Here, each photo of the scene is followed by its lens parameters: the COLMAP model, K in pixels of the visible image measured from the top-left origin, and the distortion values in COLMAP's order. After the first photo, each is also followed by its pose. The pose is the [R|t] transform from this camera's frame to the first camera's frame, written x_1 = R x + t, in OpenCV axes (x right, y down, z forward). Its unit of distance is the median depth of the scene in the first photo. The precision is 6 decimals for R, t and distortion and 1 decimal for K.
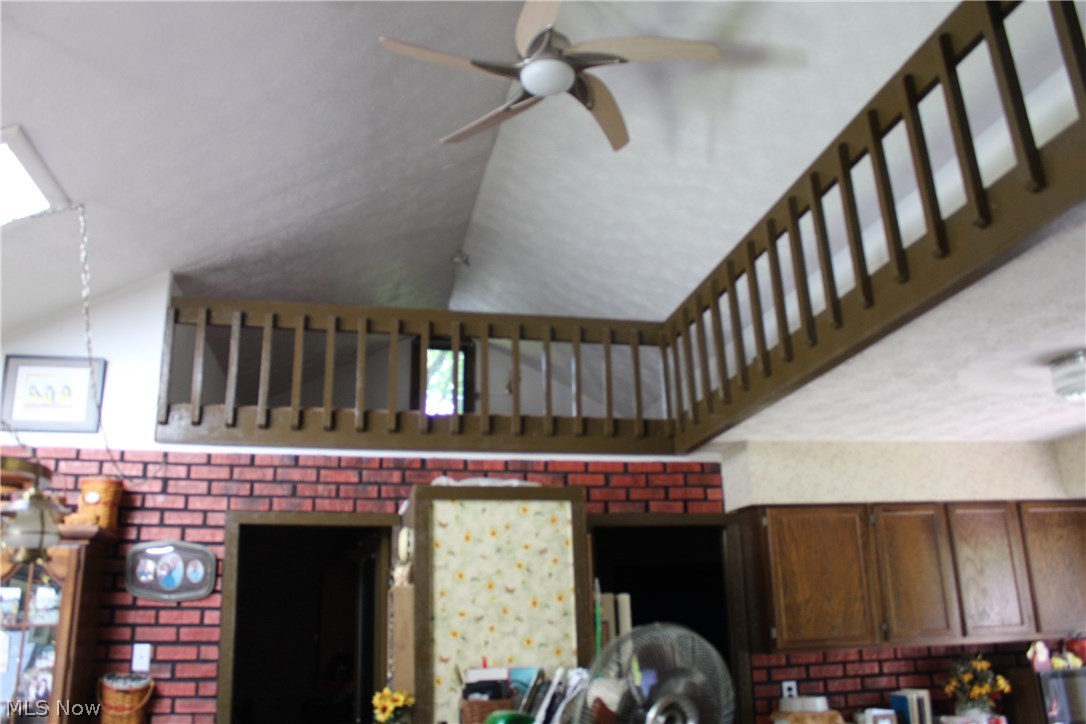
lens RADIAL K [[939.0, 0, 539.9], [0, 939.0, 335.0], [0, 0, 1]] dist [-0.145388, 0.130117]
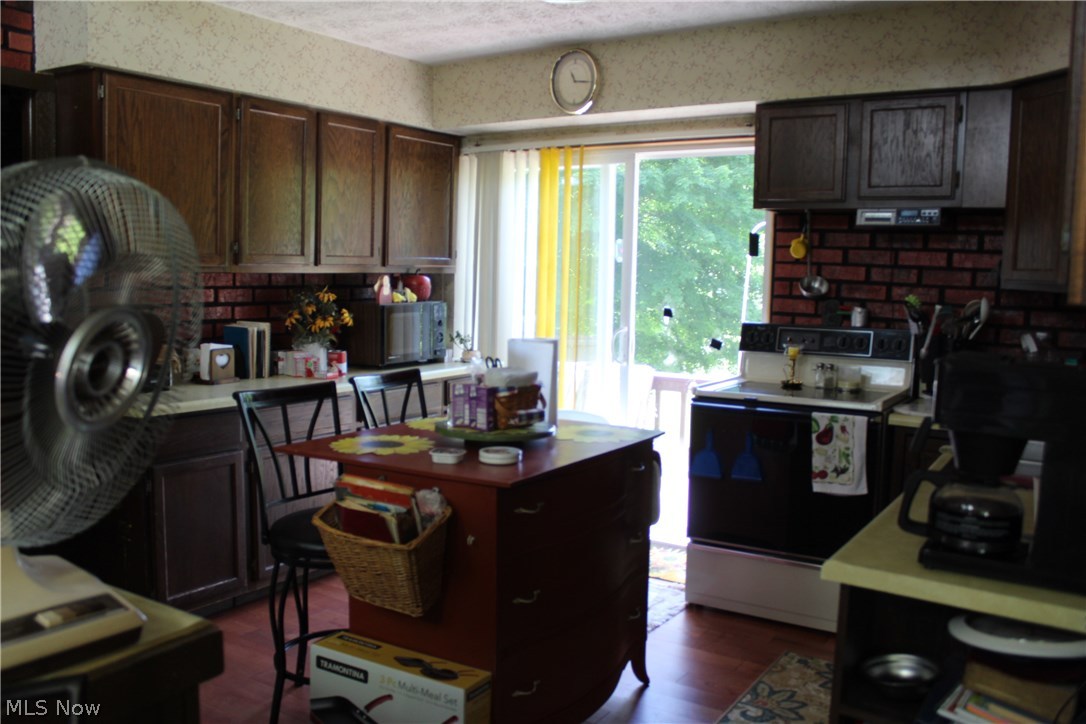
lens RADIAL K [[939.0, 0, 539.9], [0, 939.0, 335.0], [0, 0, 1]] dist [-0.145388, 0.130117]
pose [[0.712883, -0.009485, 0.701219, -0.007925], [-0.252288, 0.929494, 0.269057, 0.097918], [-0.654331, -0.368715, 0.660228, 0.238605]]
